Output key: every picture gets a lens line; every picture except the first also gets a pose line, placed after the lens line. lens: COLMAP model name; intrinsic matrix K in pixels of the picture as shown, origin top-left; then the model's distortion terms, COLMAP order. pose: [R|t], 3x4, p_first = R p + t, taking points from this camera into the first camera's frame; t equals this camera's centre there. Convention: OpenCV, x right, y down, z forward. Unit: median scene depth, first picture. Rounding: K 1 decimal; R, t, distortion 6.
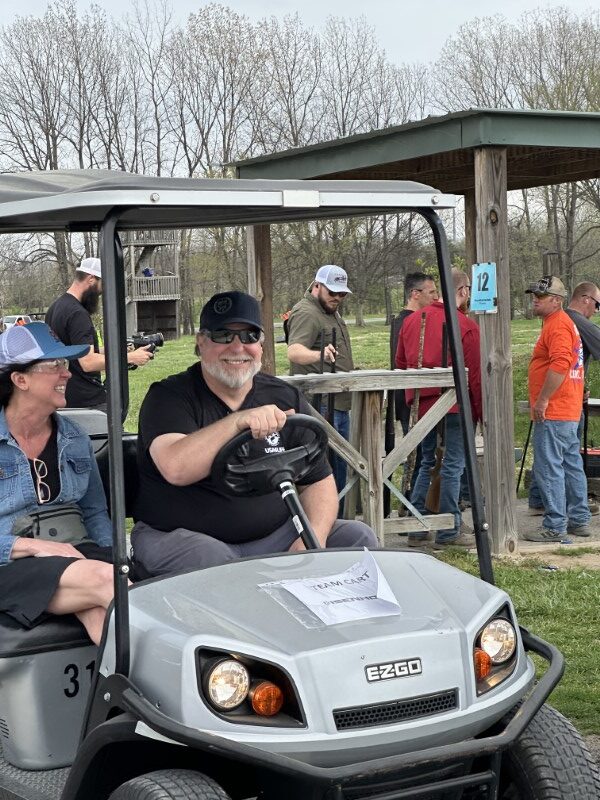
lens RADIAL K [[1770.9, 0, 300.0], [0, 1770.9, 400.0], [0, 0, 1]] dist [-0.007141, 0.008707]
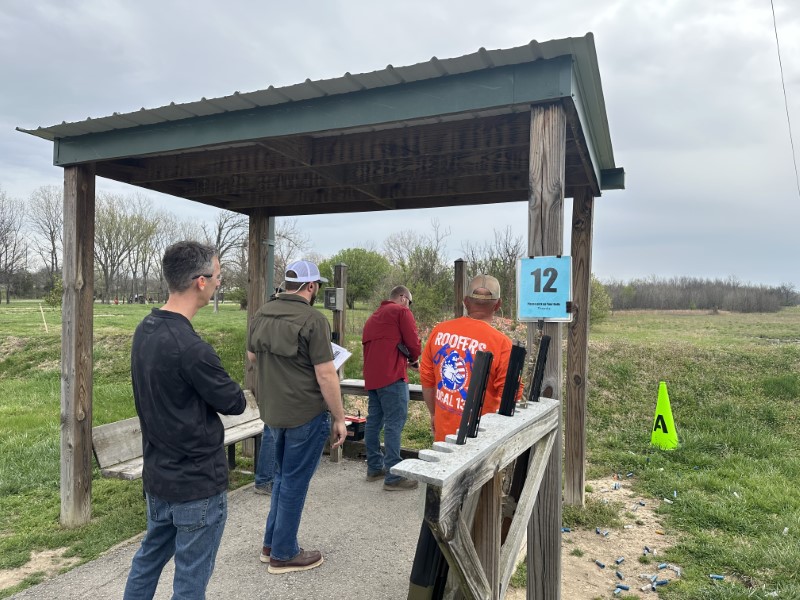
lens RADIAL K [[559.7, 0, 400.0], [0, 559.7, 300.0], [0, 0, 1]] dist [0.122130, -0.182004]
pose [[0.781184, 0.051537, 0.622170, -0.094888], [-0.011489, 0.997605, -0.068211, -0.040779], [-0.624195, 0.046137, 0.779905, 0.846589]]
